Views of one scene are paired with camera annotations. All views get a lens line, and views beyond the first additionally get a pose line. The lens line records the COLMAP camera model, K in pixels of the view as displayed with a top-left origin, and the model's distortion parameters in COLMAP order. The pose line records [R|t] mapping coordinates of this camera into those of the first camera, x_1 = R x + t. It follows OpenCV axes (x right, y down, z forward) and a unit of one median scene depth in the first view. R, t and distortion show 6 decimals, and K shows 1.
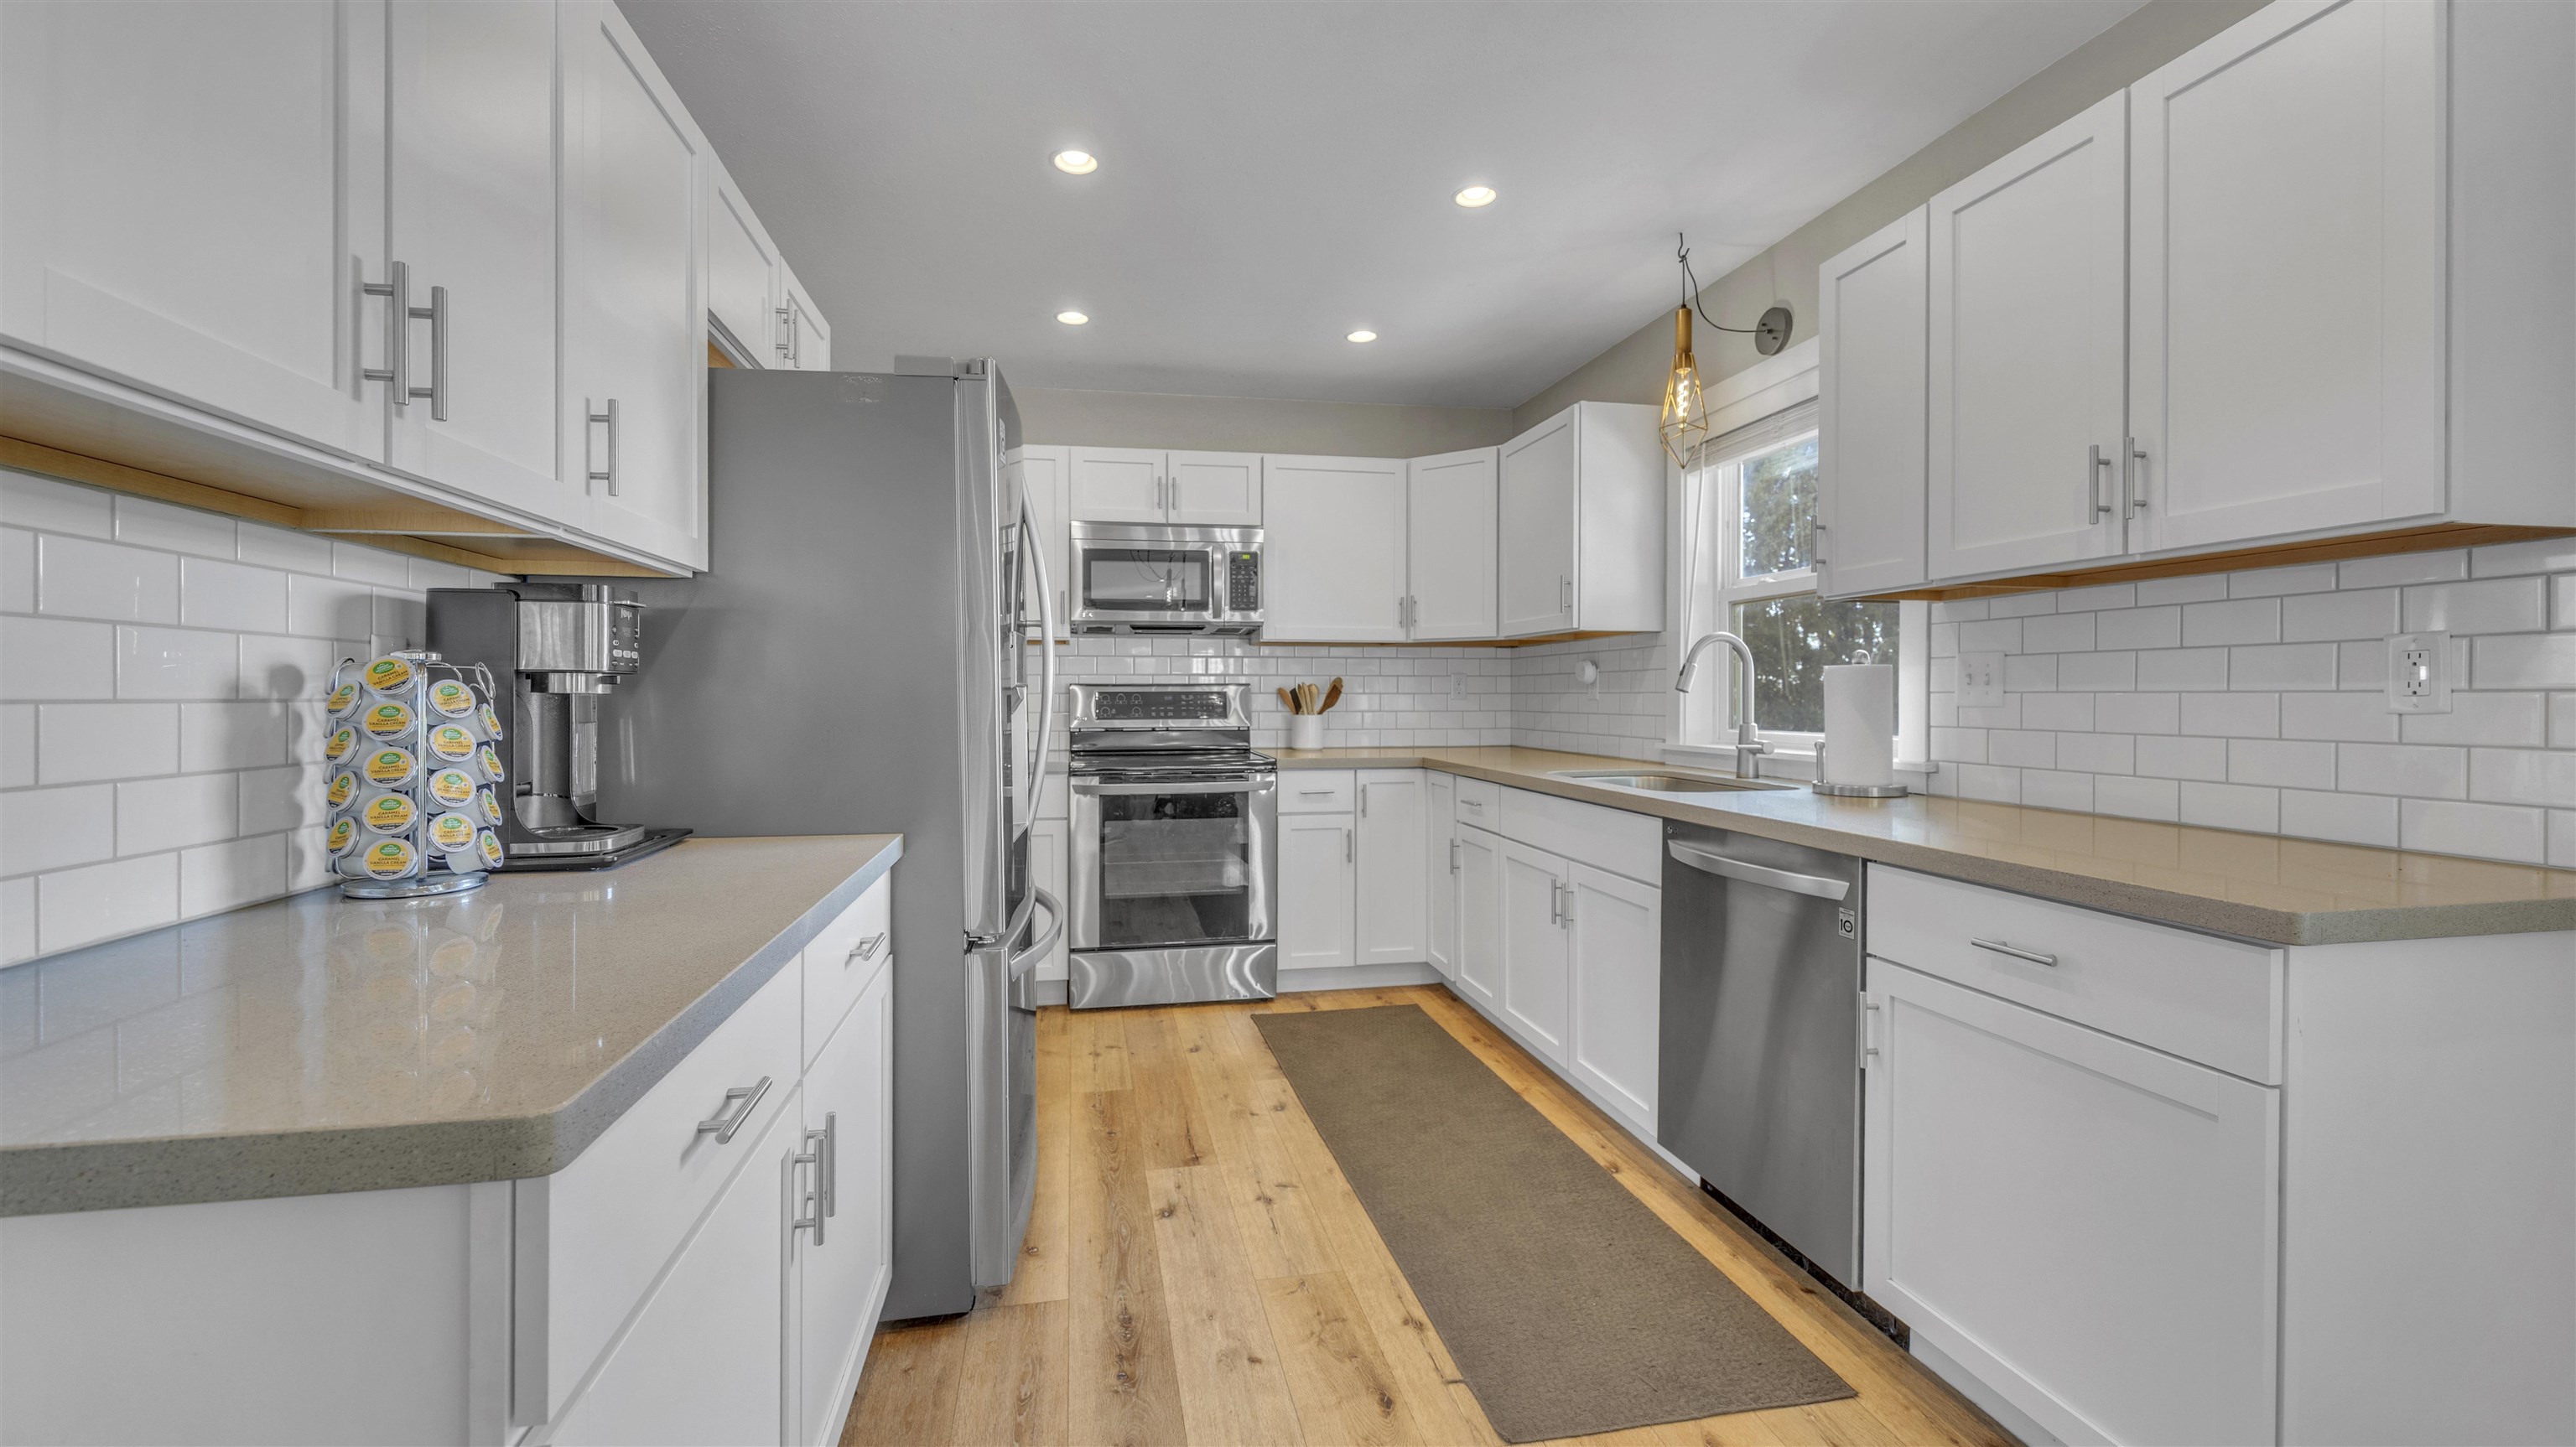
lens RADIAL K [[978.7, 0, 1307.7], [0, 978.7, 702.9], [0, 0, 1]] dist [-0.005024, -0.000078]
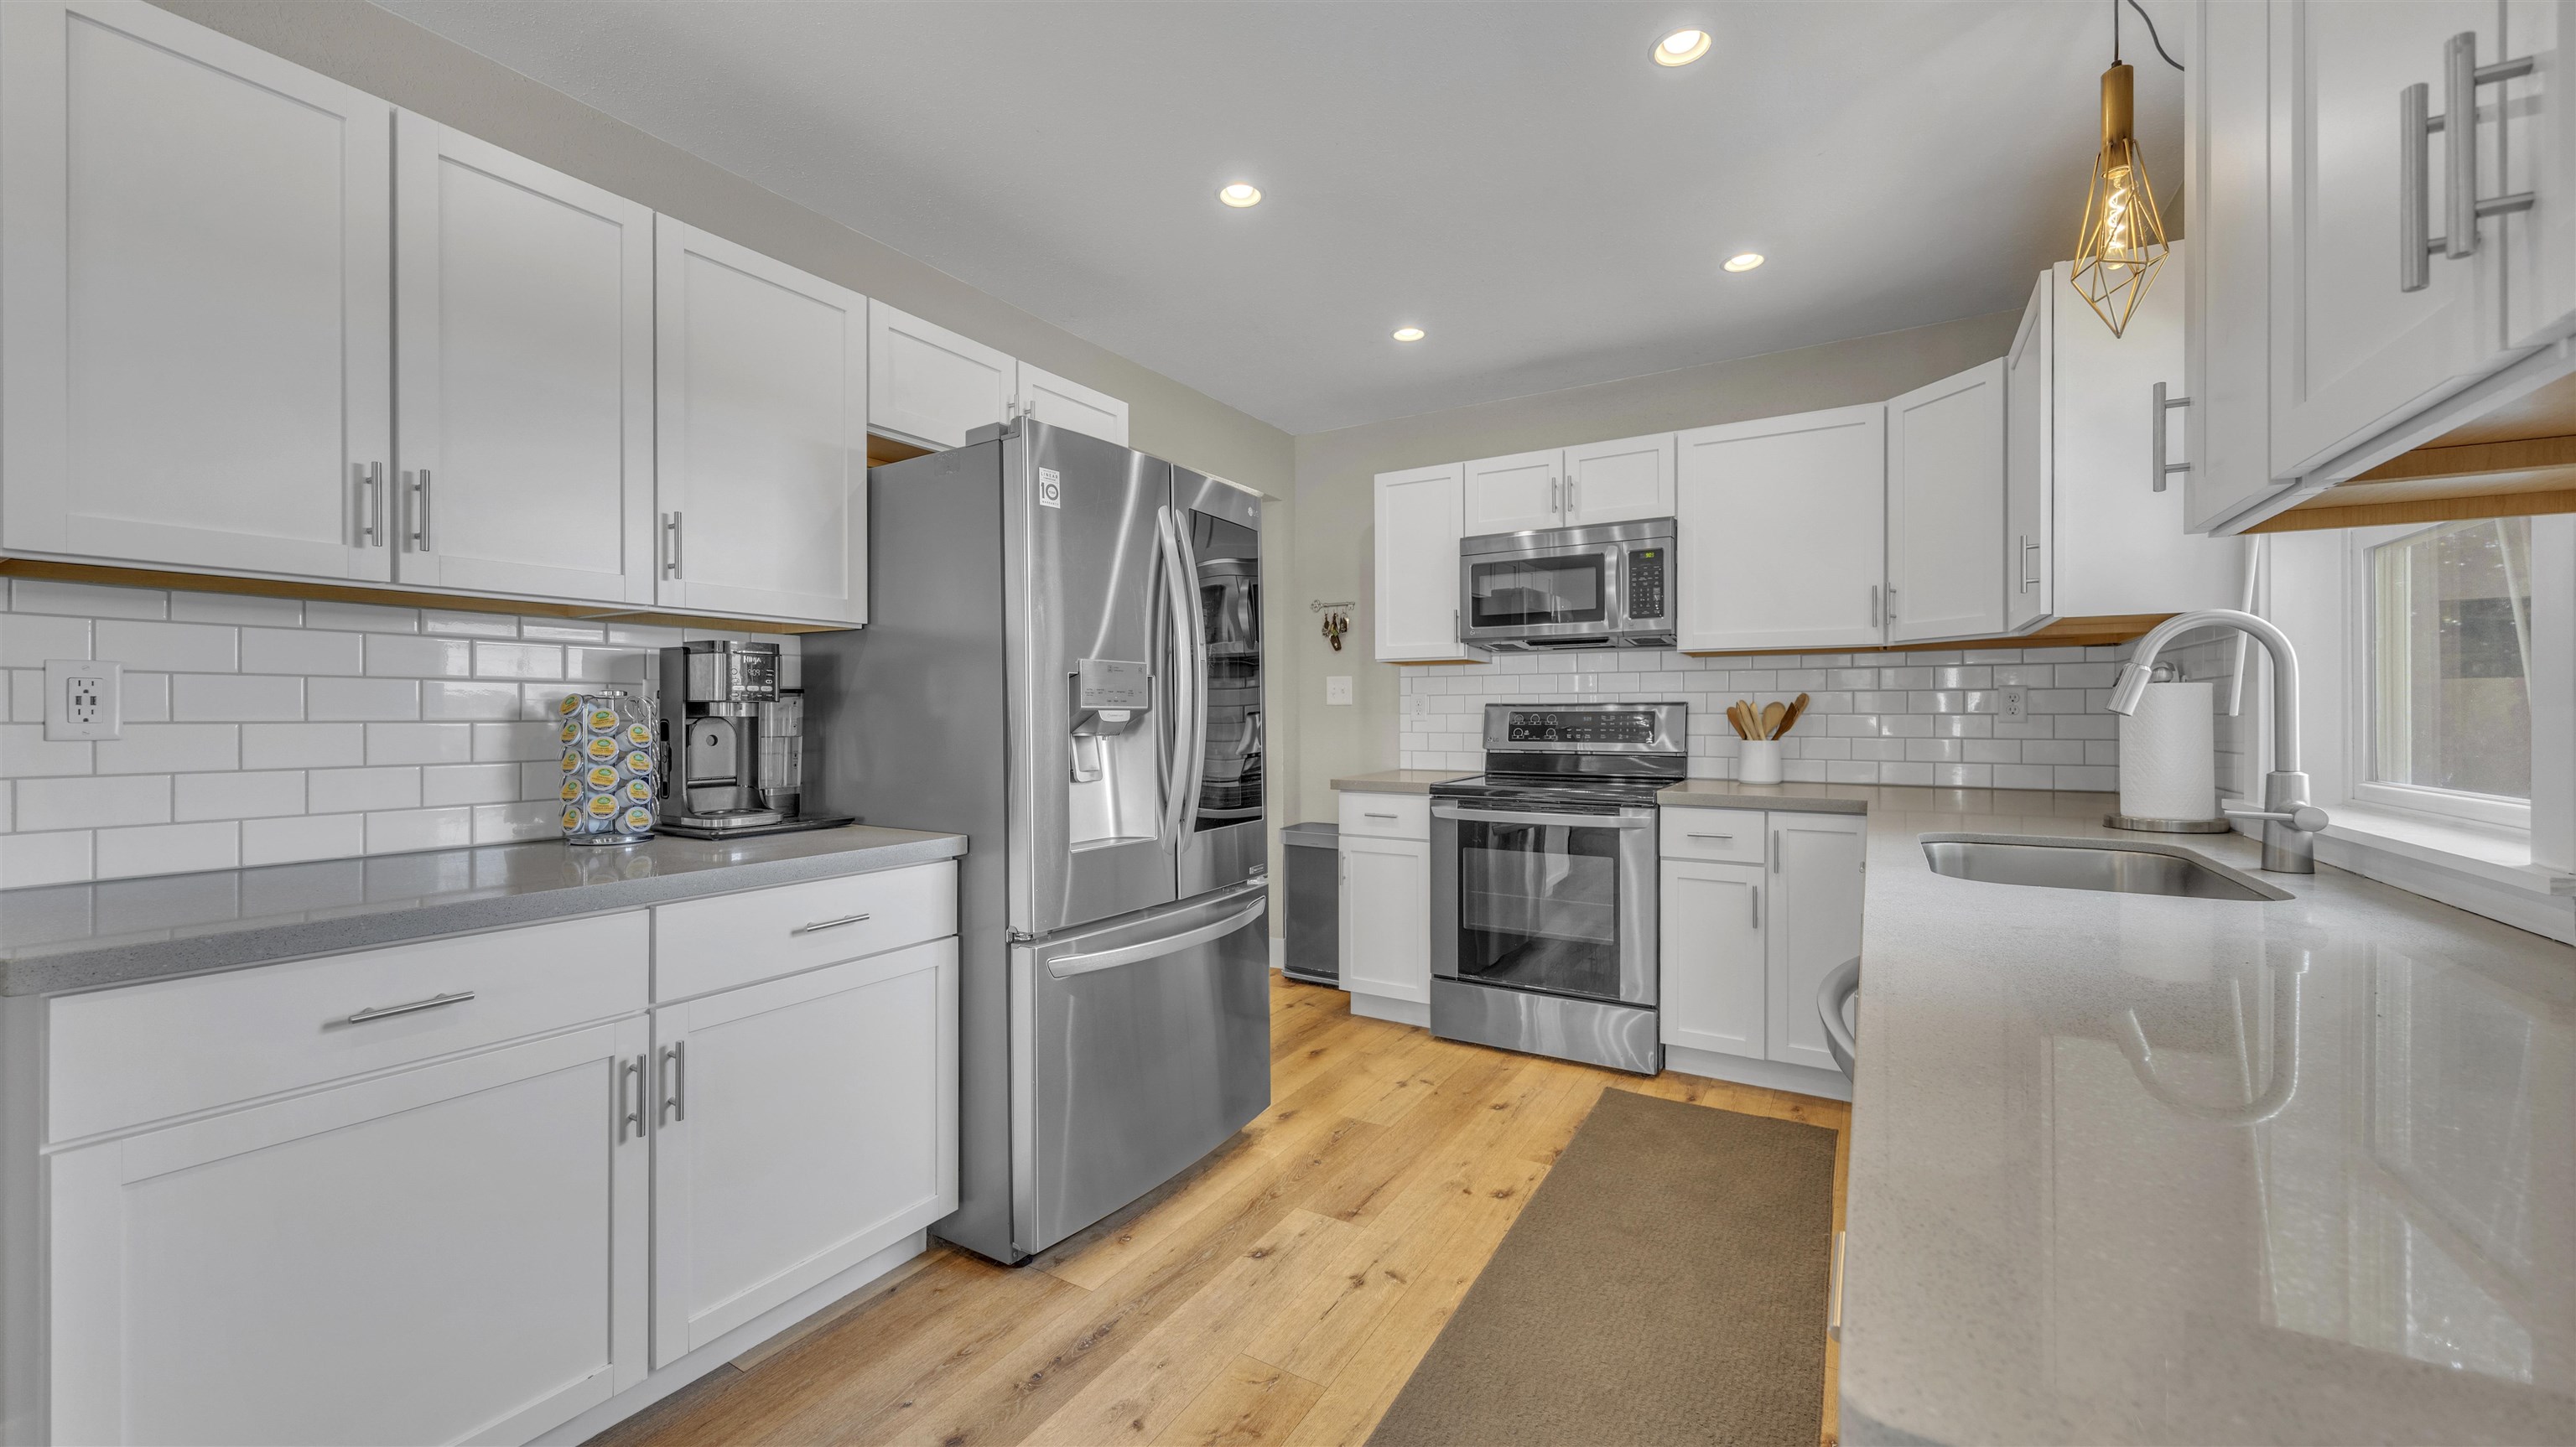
lens RADIAL K [[978.7, 0, 1331.6], [0, 978.7, 714.7], [0, 0, 1]] dist [-0.005024, -0.000078]
pose [[0.750612, 0.002008, -0.660741, 0.316350], [-0.006097, 0.999974, -0.003888, -0.004292], [0.660716, 0.006947, 0.750604, 0.184550]]
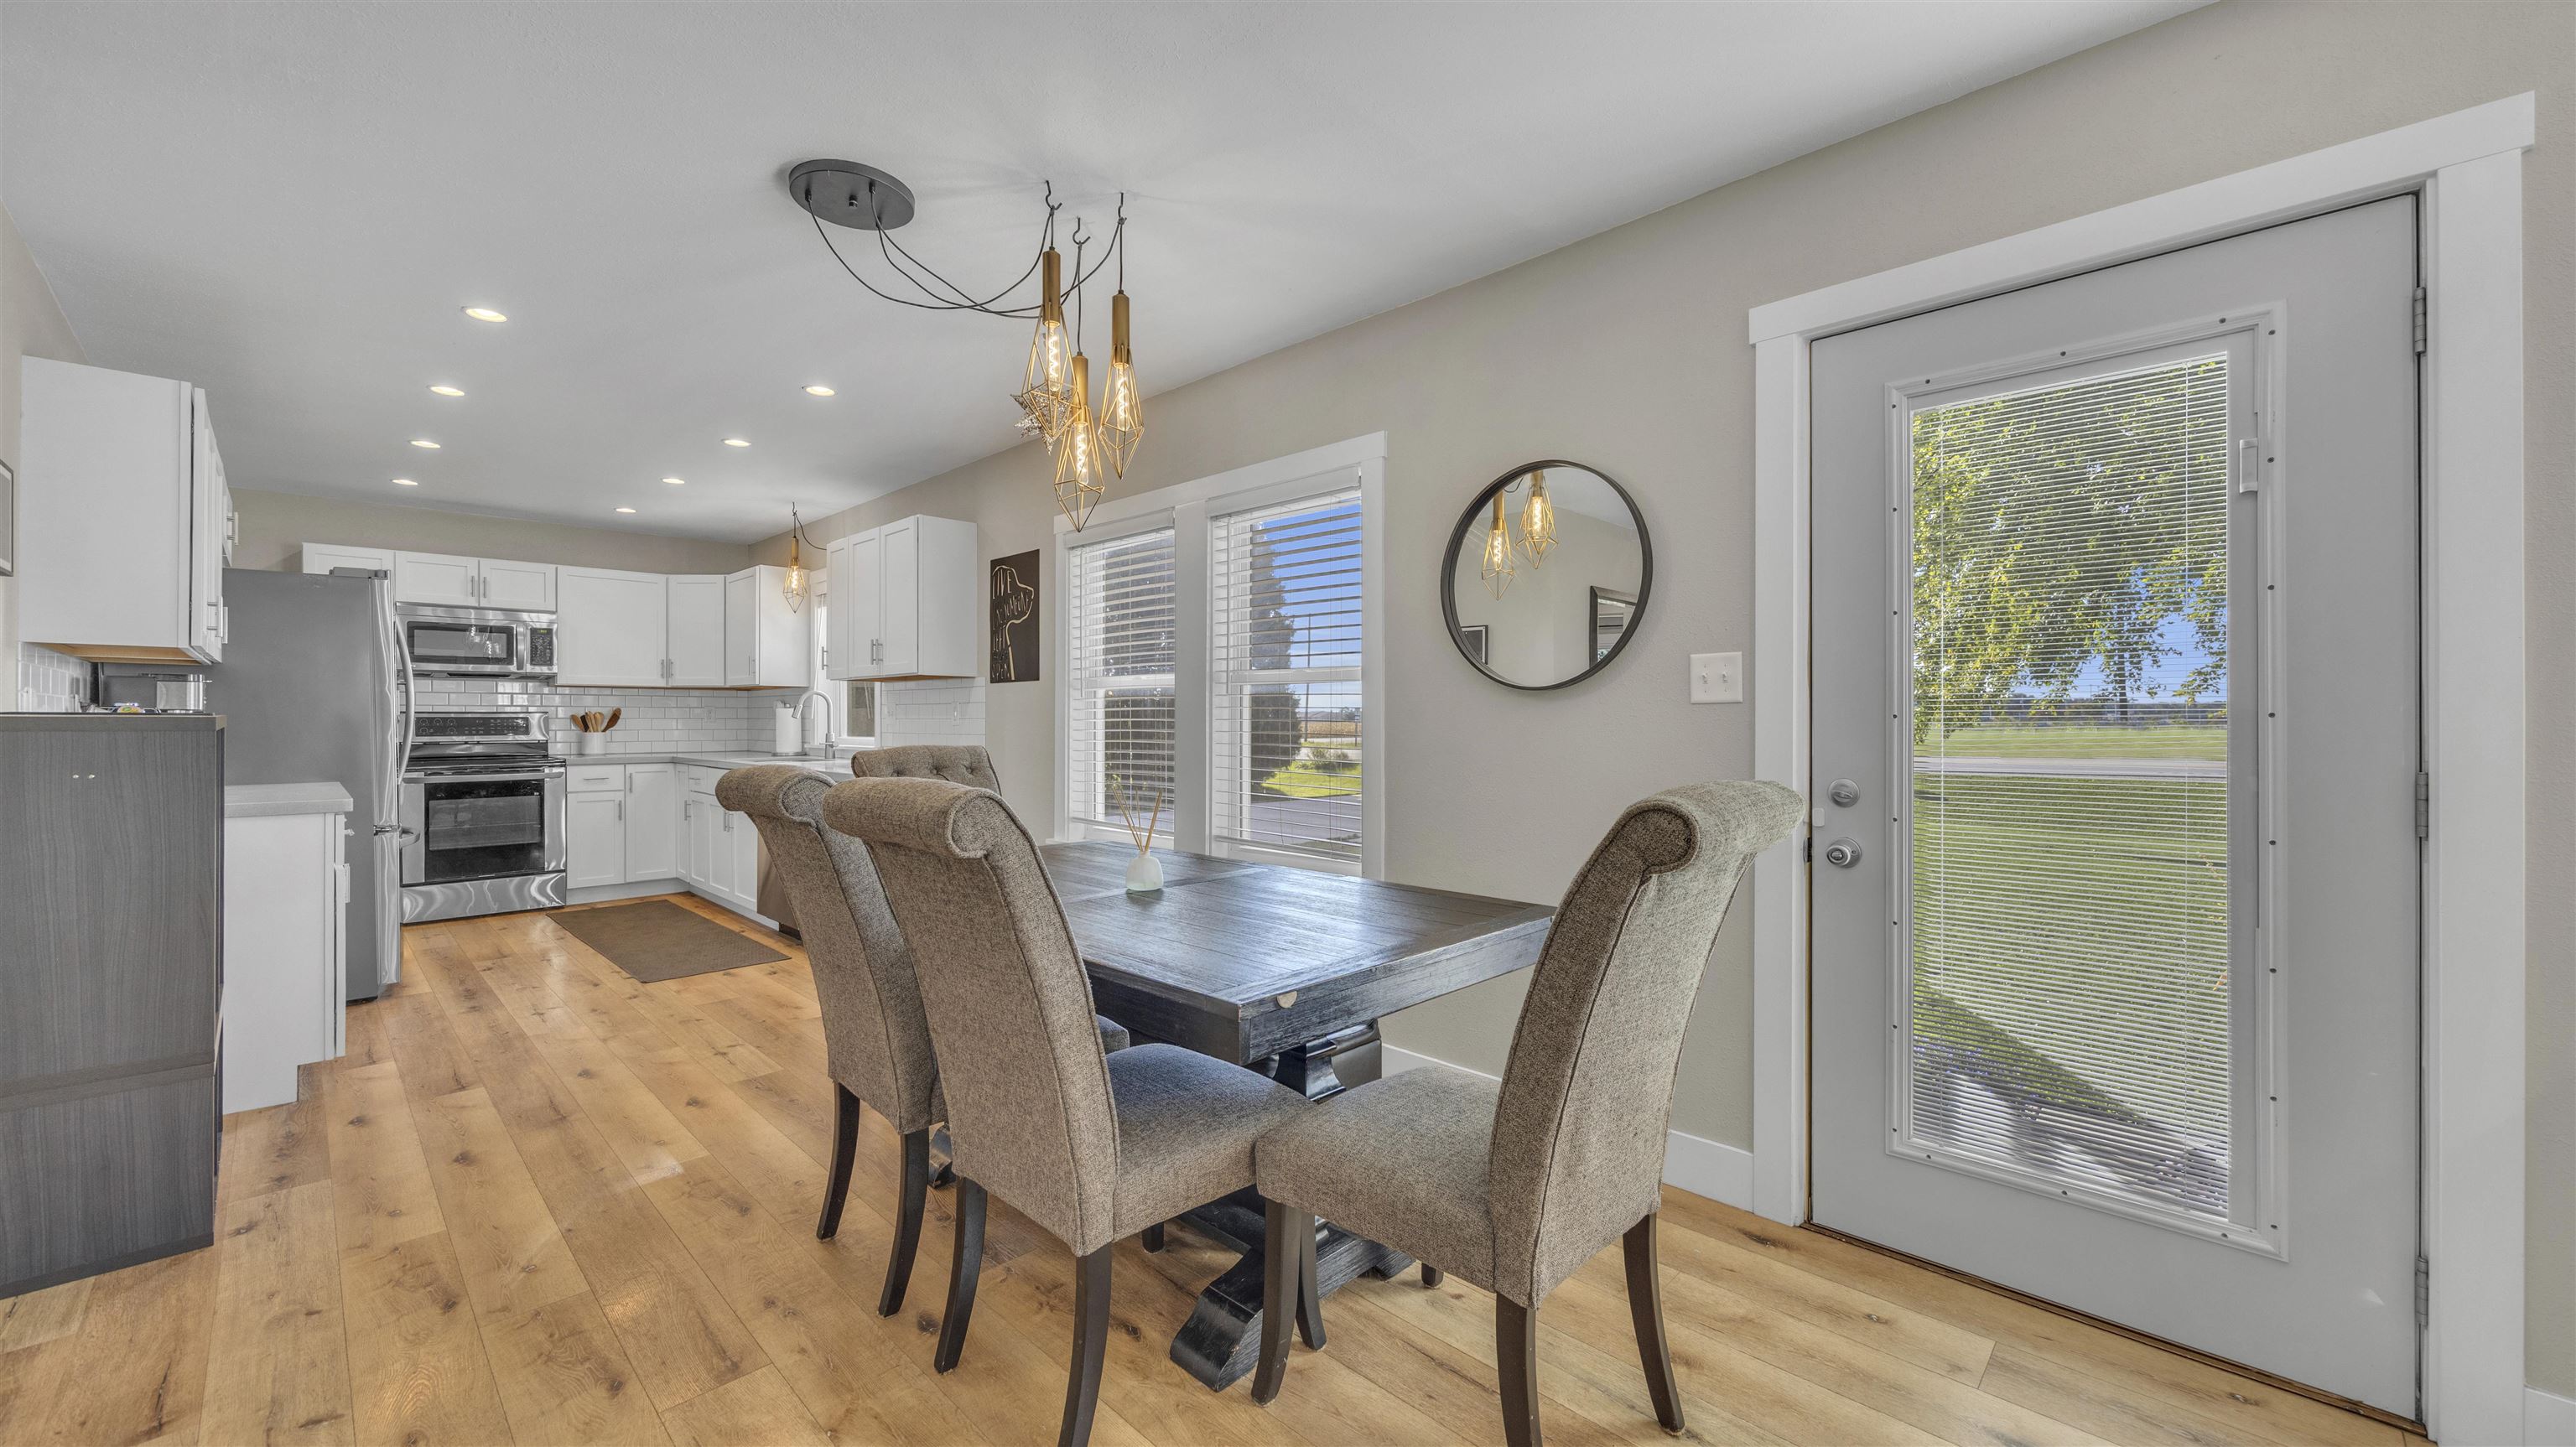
lens RADIAL K [[978.7, 0, 1277.1], [0, 978.7, 740.5], [0, 0, 1]] dist [-0.005024, -0.000078]
pose [[0.845651, -0.005389, 0.533708, 0.103725], [-0.000025, 0.999949, 0.010137, 0.011036], [-0.533736, -0.008585, 0.845608, -1.026850]]
